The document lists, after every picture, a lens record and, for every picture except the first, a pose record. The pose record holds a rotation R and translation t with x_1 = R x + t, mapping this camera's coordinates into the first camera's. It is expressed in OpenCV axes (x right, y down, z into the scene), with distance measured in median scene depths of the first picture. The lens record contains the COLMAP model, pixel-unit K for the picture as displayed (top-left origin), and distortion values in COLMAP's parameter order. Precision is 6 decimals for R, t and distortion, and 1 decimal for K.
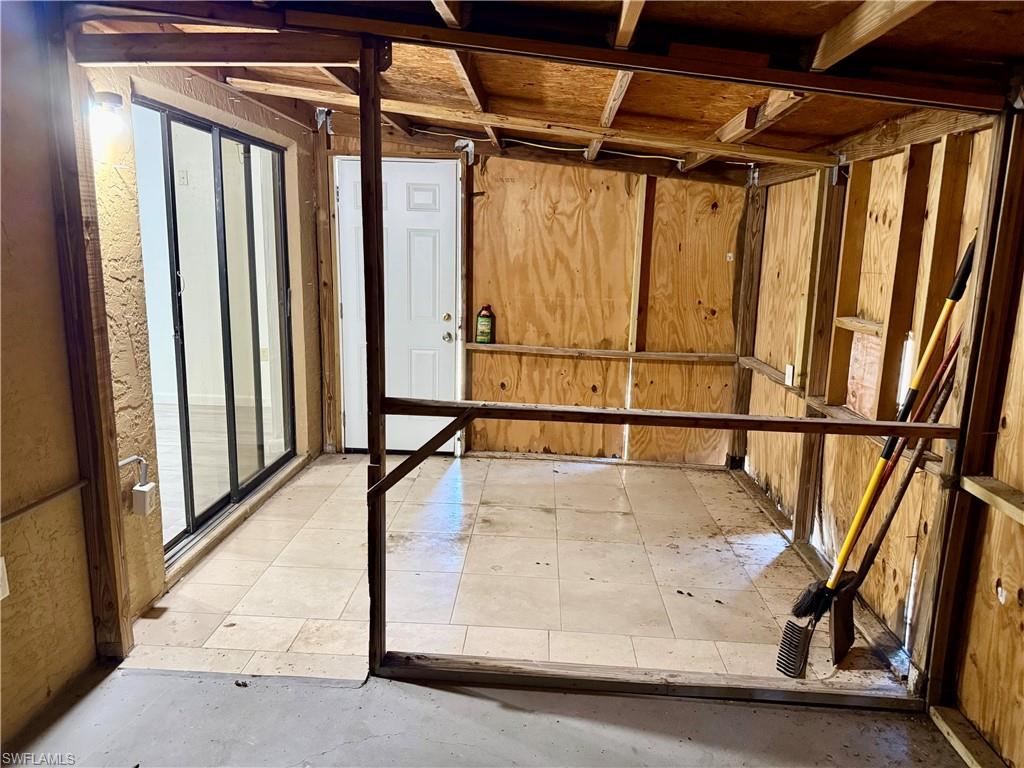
lens RADIAL K [[717.2, 0, 512.0], [0, 717.2, 384.0], [0, 0, 1]] dist [0.087325, -0.109291]
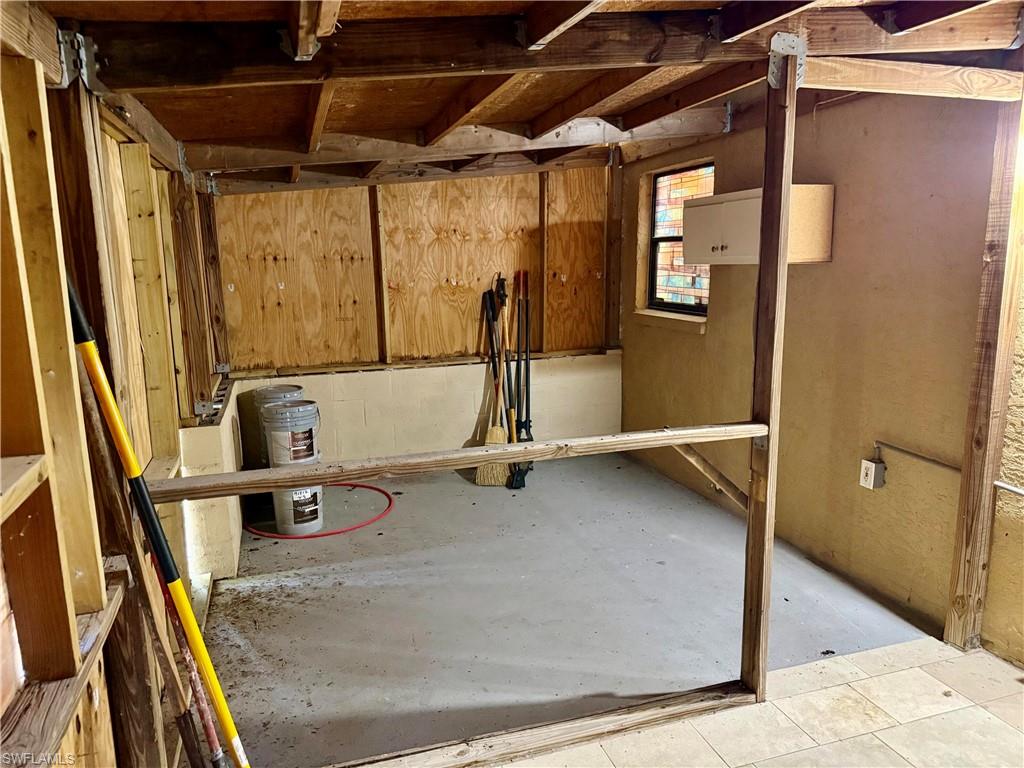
lens RADIAL K [[717.2, 0, 512.0], [0, 717.2, 384.0], [0, 0, 1]] dist [0.087325, -0.109291]
pose [[-0.935127, 0.041361, -0.351889, 0.492285], [-0.089318, 0.933569, 0.347090, -0.341553], [0.342869, 0.356004, -0.869311, 1.768748]]
